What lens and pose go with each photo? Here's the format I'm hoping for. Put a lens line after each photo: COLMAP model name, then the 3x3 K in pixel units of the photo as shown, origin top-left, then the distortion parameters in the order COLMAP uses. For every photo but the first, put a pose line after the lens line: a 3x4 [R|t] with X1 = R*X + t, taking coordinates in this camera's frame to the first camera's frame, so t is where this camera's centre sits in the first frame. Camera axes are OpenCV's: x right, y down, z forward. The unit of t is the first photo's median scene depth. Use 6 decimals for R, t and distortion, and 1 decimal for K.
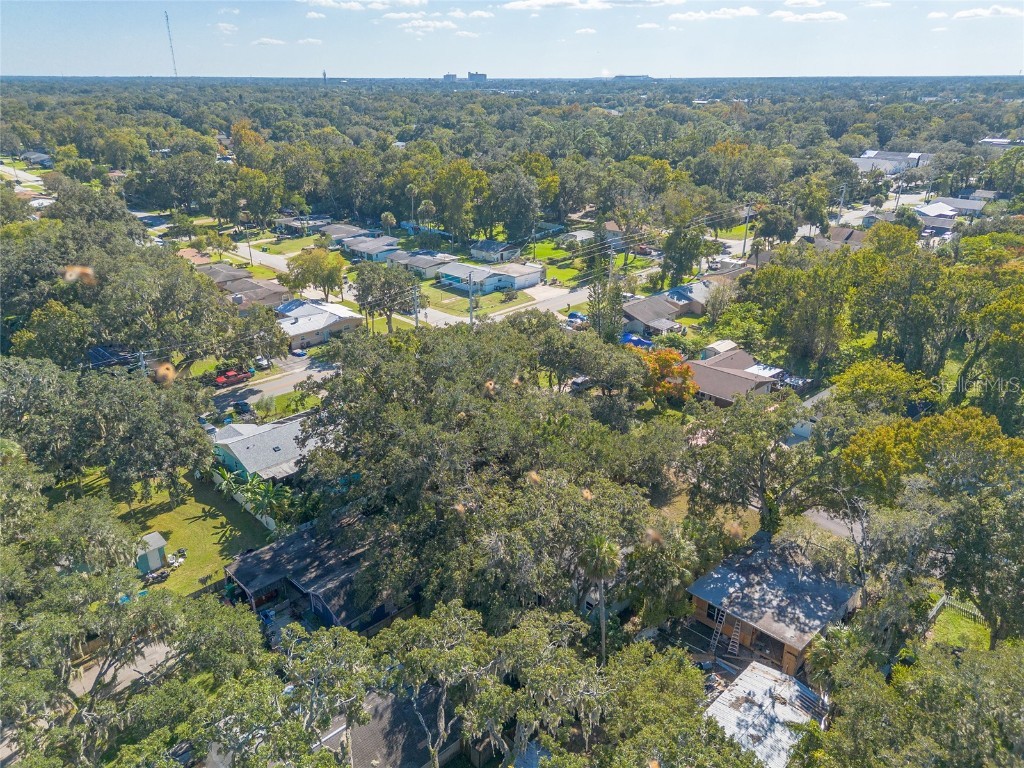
lens RADIAL K [[725.7, 0, 512.0], [0, 725.7, 384.0], [0, 0, 1]] dist [0.063825, -0.054621]
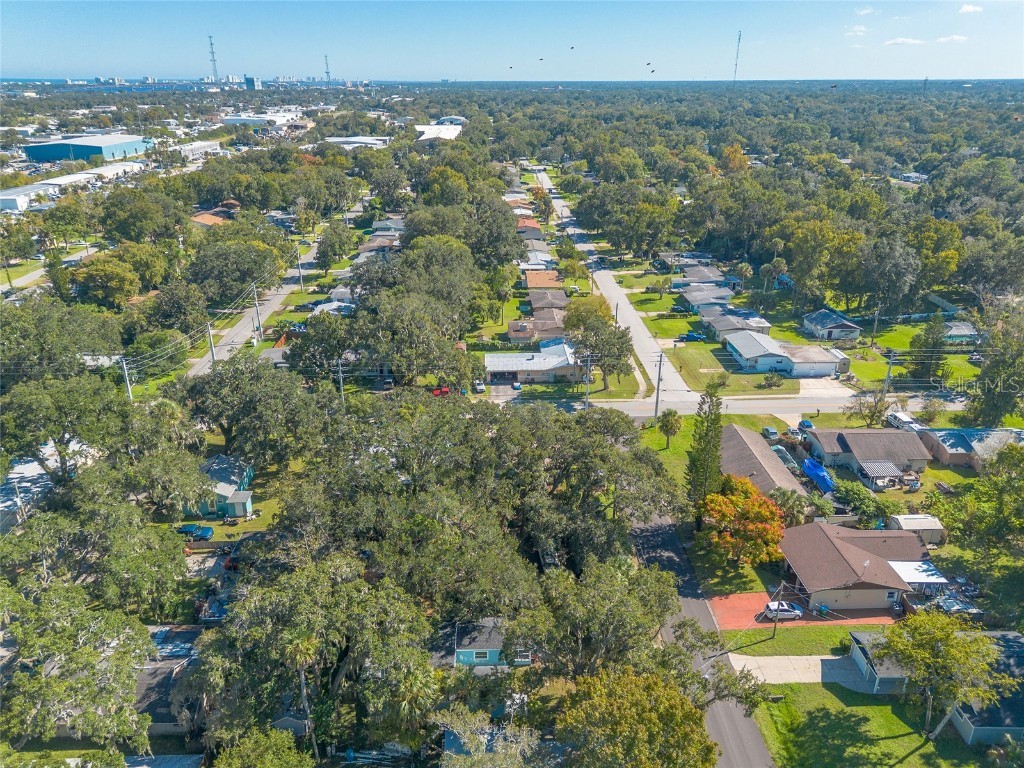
lens RADIAL K [[725.7, 0, 512.0], [0, 725.7, 384.0], [0, 0, 1]] dist [0.063825, -0.054621]
pose [[0.732164, 0.257941, -0.630399, 0.342486], [-0.258983, 0.961433, 0.092601, -0.122455], [0.629971, 0.095463, 0.770729, 0.097179]]
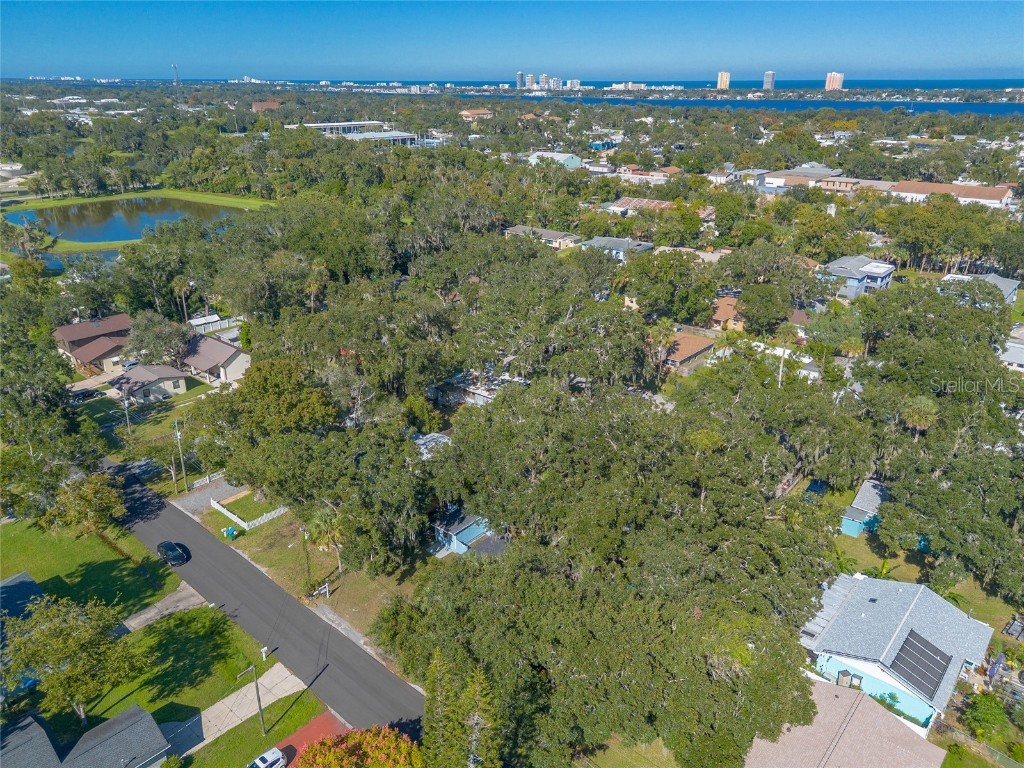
lens RADIAL K [[725.7, 0, 512.0], [0, 725.7, 384.0], [0, 0, 1]] dist [0.063825, -0.054621]
pose [[-0.998251, 0.017117, -0.056579, 0.086736], [-0.028047, 0.705403, 0.708251, -0.372569], [0.052034, 0.708599, -0.703690, 0.771015]]
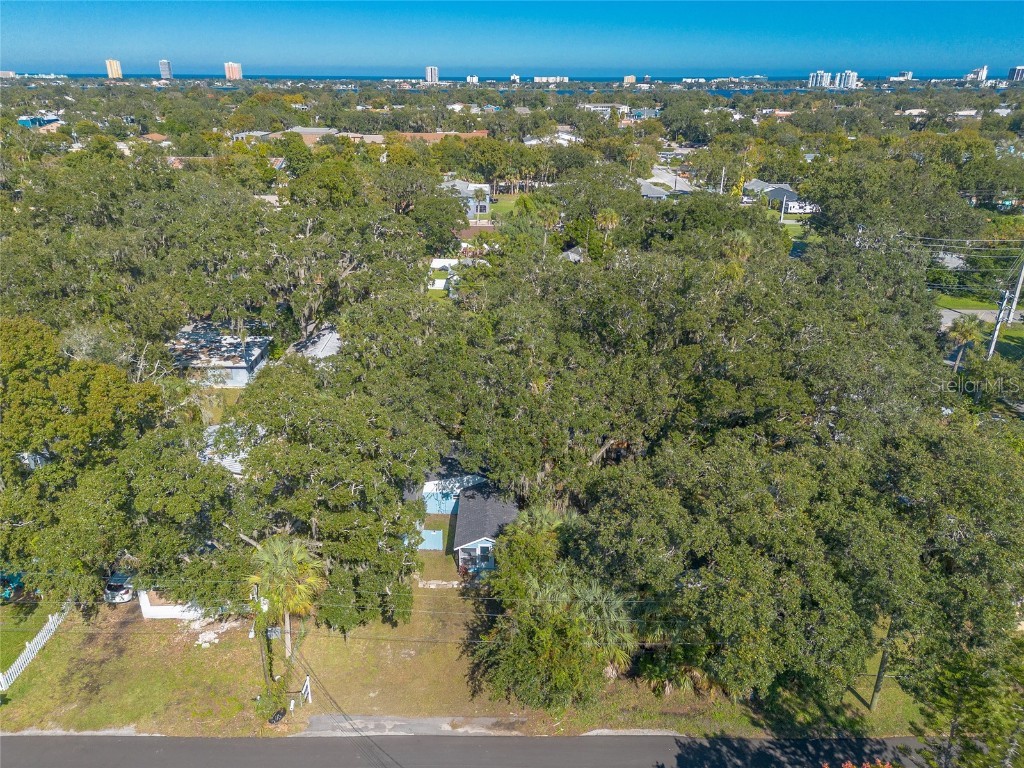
lens RADIAL K [[725.7, 0, 512.0], [0, 725.7, 384.0], [0, 0, 1]] dist [0.063825, -0.054621]
pose [[-0.698952, 0.271727, -0.661536, 0.281182], [-0.277621, 0.749378, 0.601131, -0.184540], [0.659085, 0.603818, -0.448342, 0.617835]]
